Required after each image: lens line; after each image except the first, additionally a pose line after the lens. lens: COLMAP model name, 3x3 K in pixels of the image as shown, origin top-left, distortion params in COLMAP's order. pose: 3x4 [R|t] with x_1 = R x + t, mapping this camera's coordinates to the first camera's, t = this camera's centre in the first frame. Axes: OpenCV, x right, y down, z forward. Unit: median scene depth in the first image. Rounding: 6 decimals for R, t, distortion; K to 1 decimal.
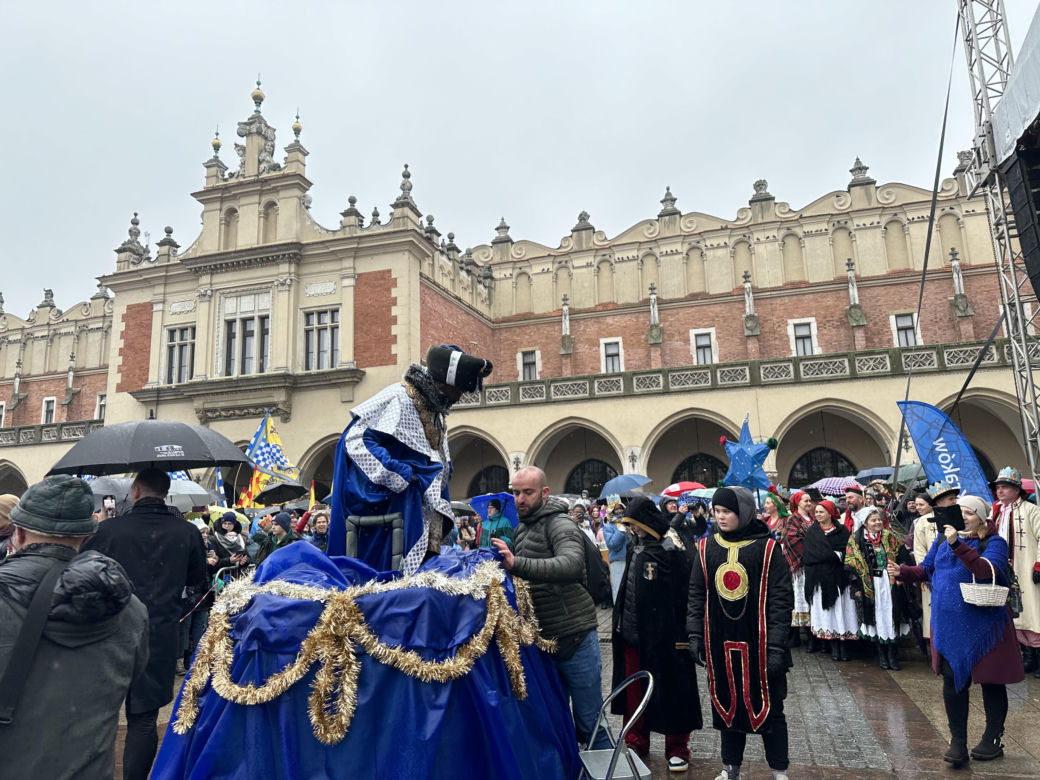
lens RADIAL K [[716.9, 0, 525.5], [0, 716.9, 396.4], [0, 0, 1]] dist [0.068588, -0.101840]
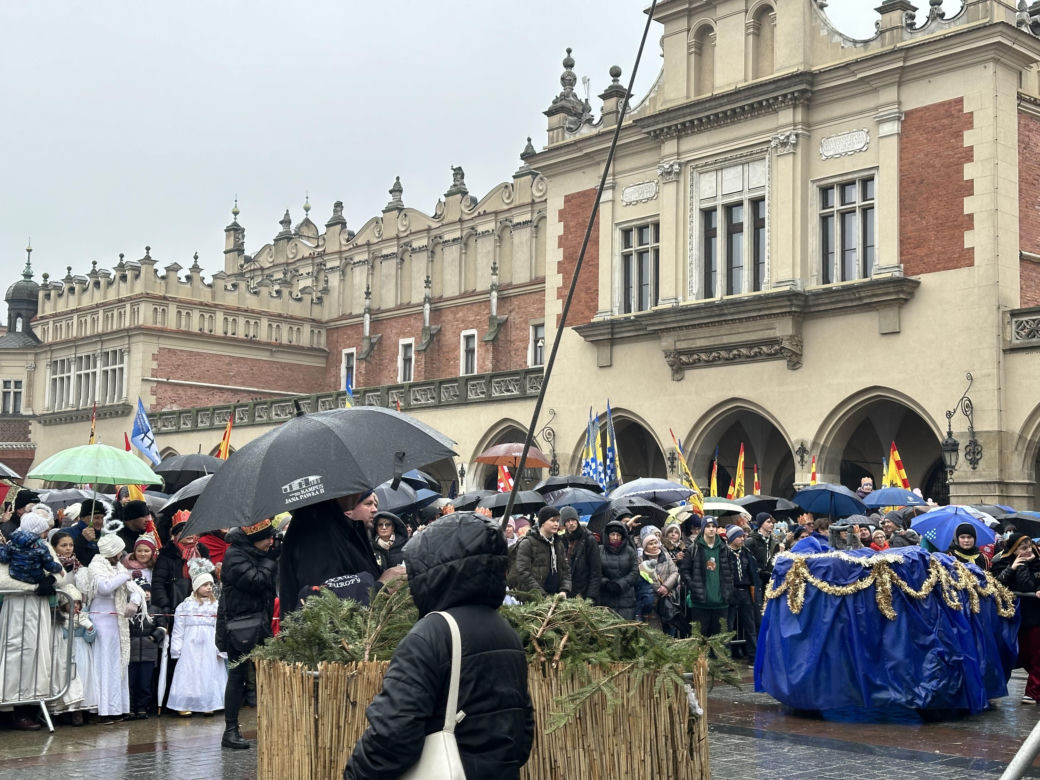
lens RADIAL K [[1432.8, 0, 551.9], [0, 1432.8, 397.3], [0, 0, 1]] dist [0.232445, -0.349208]
pose [[0.871487, -0.011033, -0.490295, 0.093772], [0.050907, 0.996381, 0.068066, -0.034295], [0.487770, -0.084278, 0.868894, -0.185486]]
